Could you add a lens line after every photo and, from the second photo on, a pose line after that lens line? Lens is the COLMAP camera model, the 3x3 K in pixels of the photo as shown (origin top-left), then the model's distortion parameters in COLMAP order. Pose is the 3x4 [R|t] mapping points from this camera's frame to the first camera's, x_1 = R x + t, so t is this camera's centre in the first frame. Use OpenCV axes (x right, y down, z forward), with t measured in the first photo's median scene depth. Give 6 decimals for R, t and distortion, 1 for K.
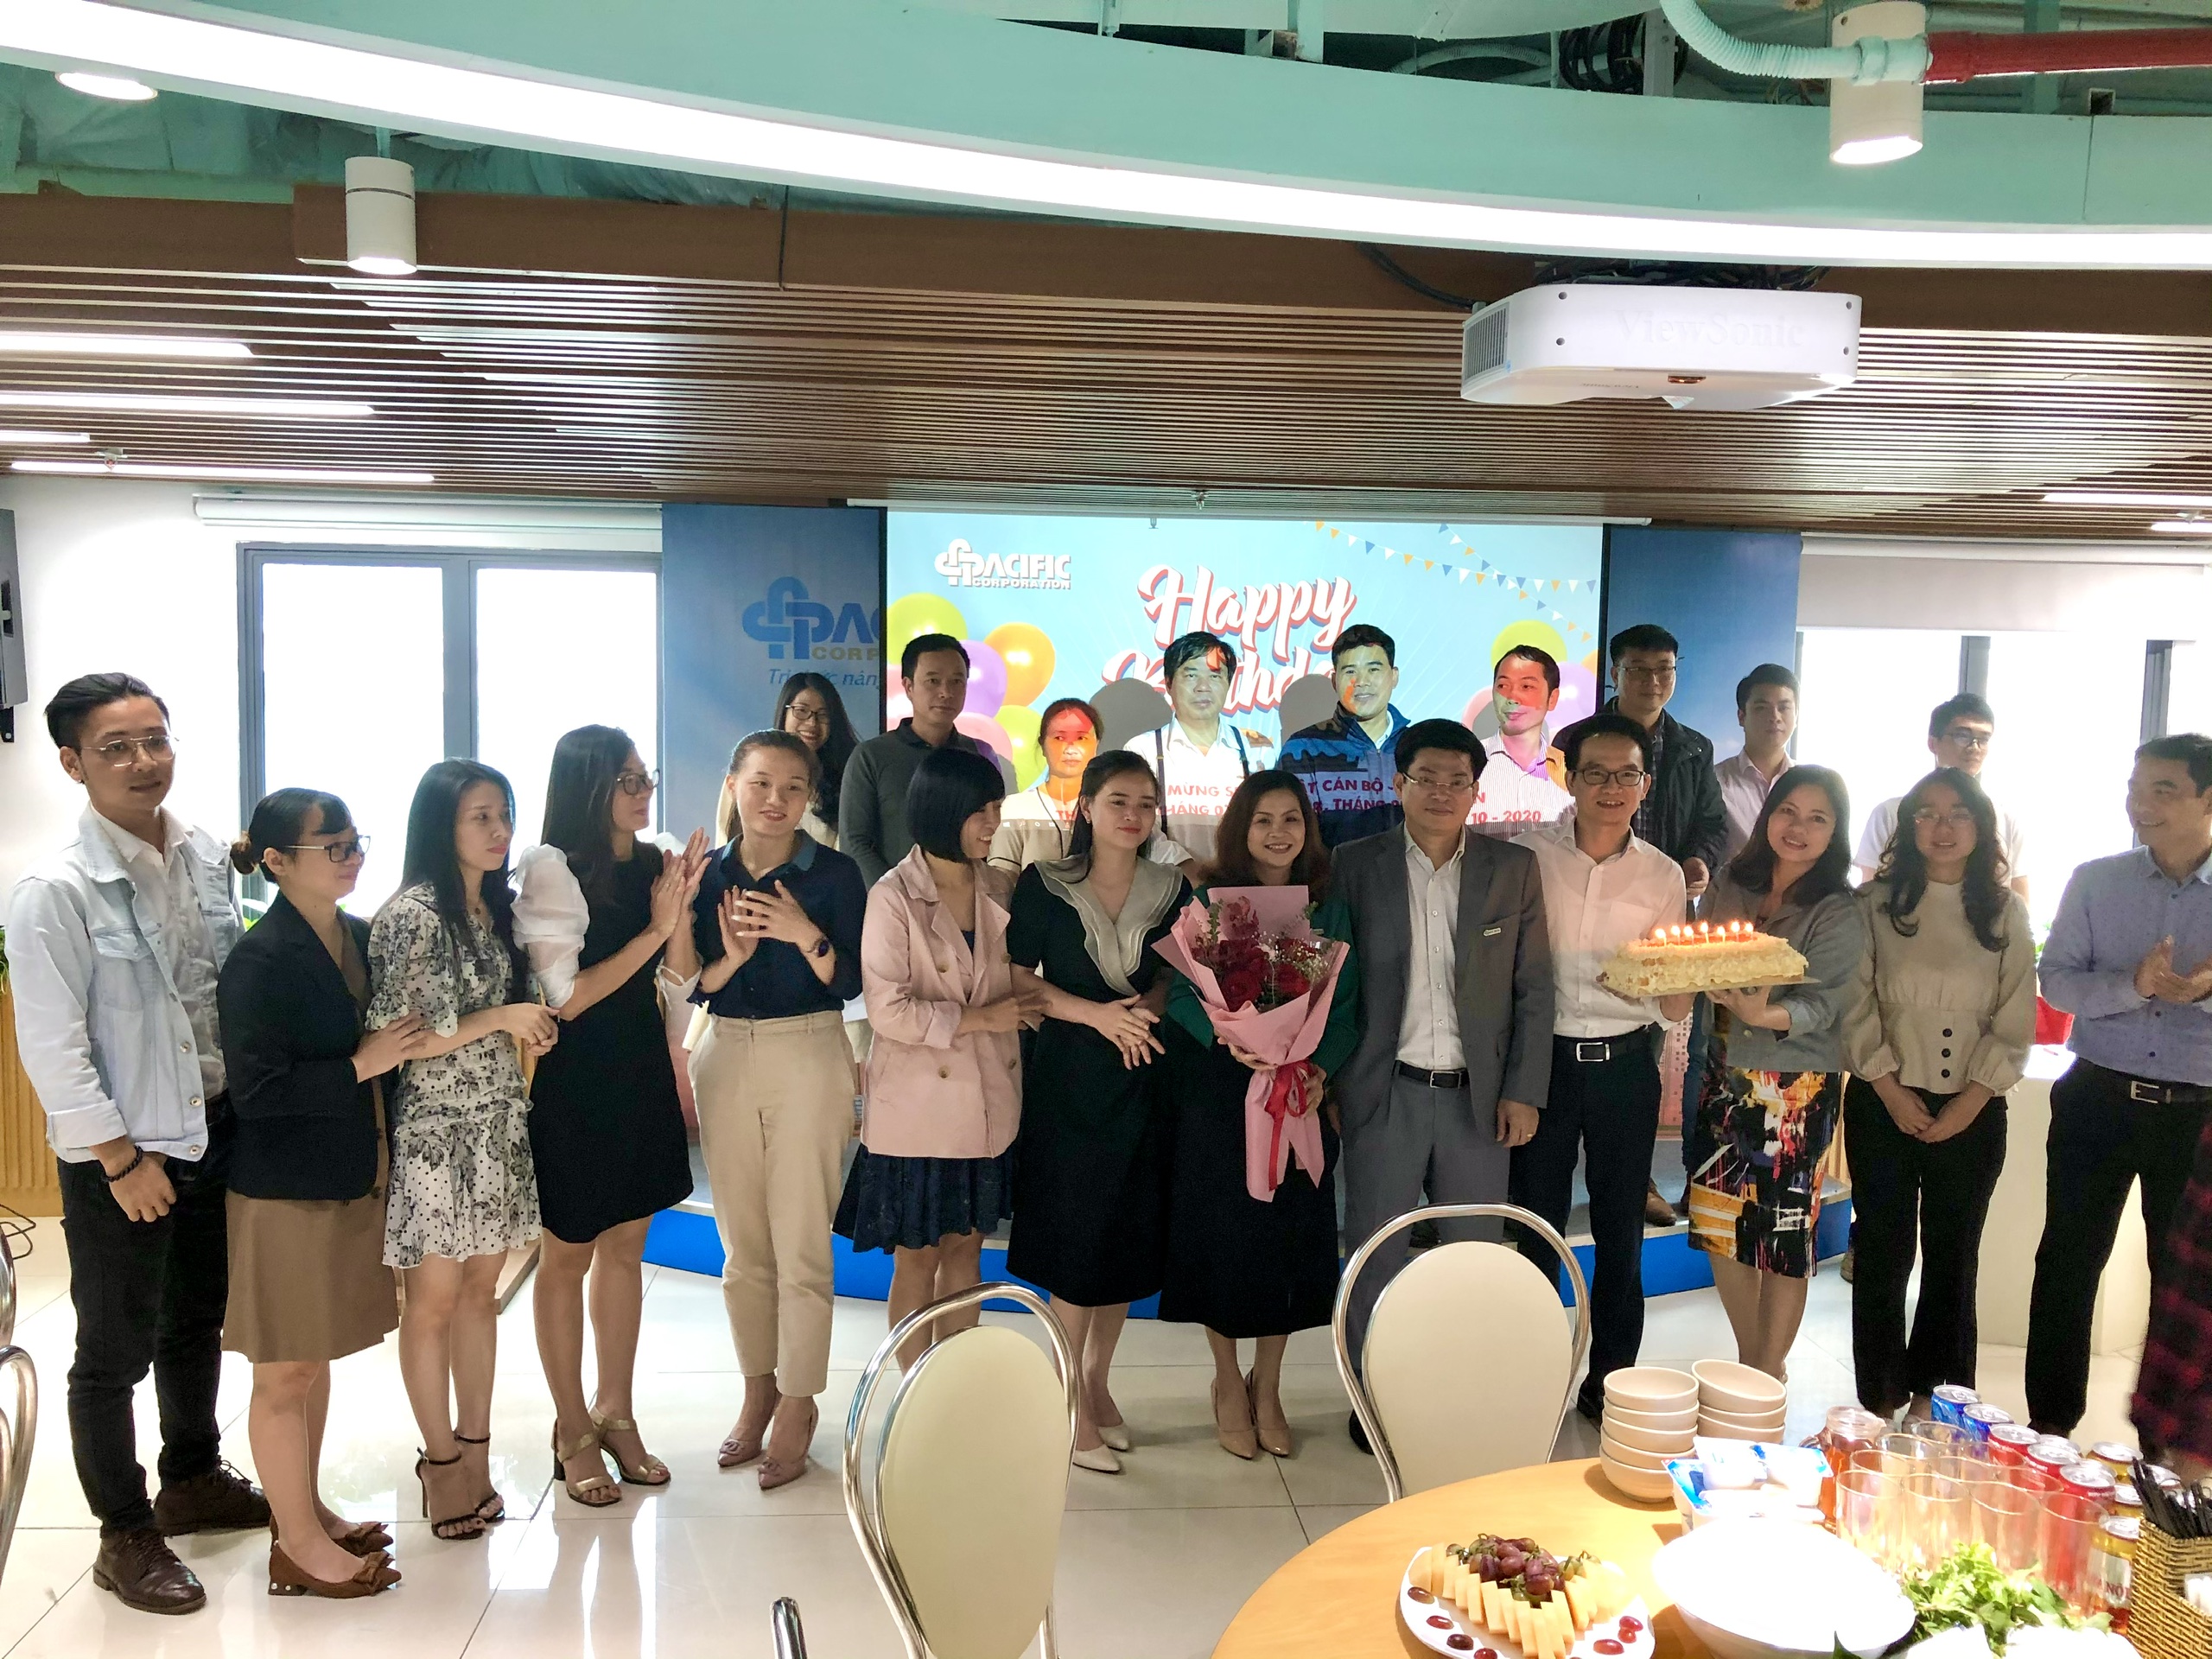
lens RADIAL K [[1796.9, 0, 1099.3], [0, 1796.9, 835.7], [0, 0, 1]] dist [-0.009864, 0.004895]
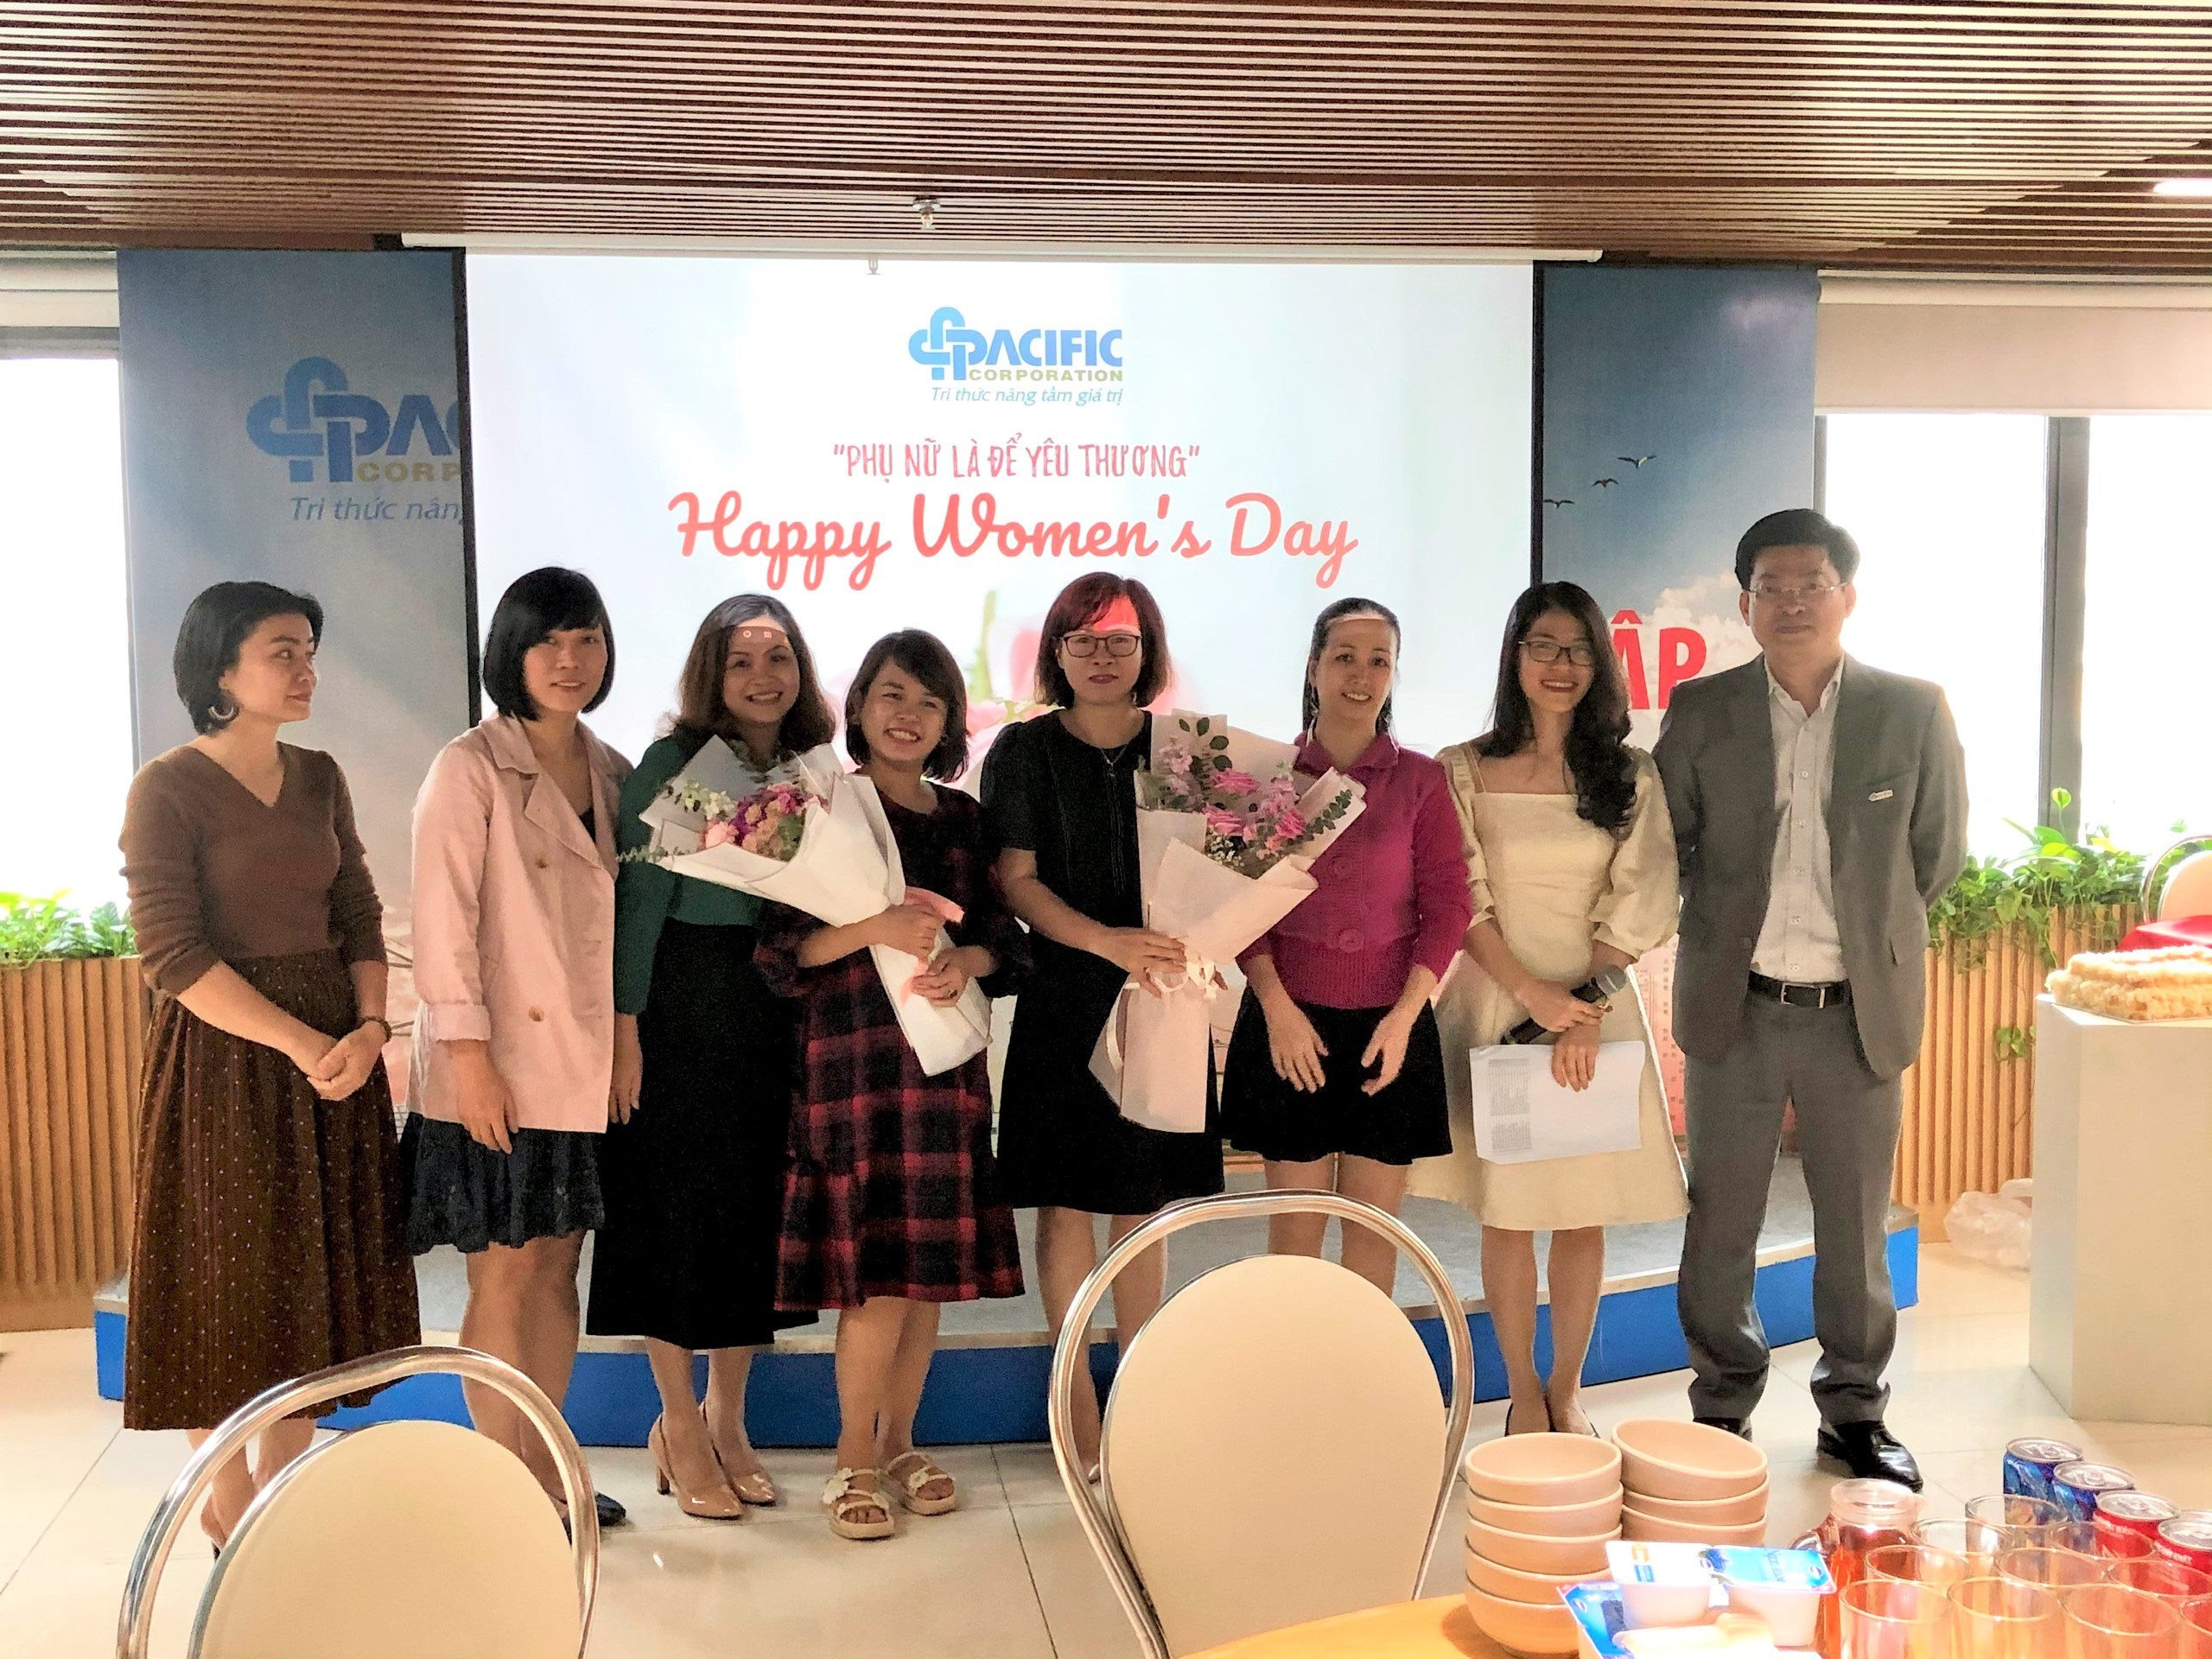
lens RADIAL K [[2446.7, 0, 1110.2], [0, 2446.7, 825.2], [0, 0, 1]] dist [-0.021949, 0.000000]
pose [[0.997071, -0.029891, 0.070396, 0.118565], [0.030322, 0.999527, -0.005066, 0.099297], [-0.070211, 0.007186, 0.997506, 0.212833]]
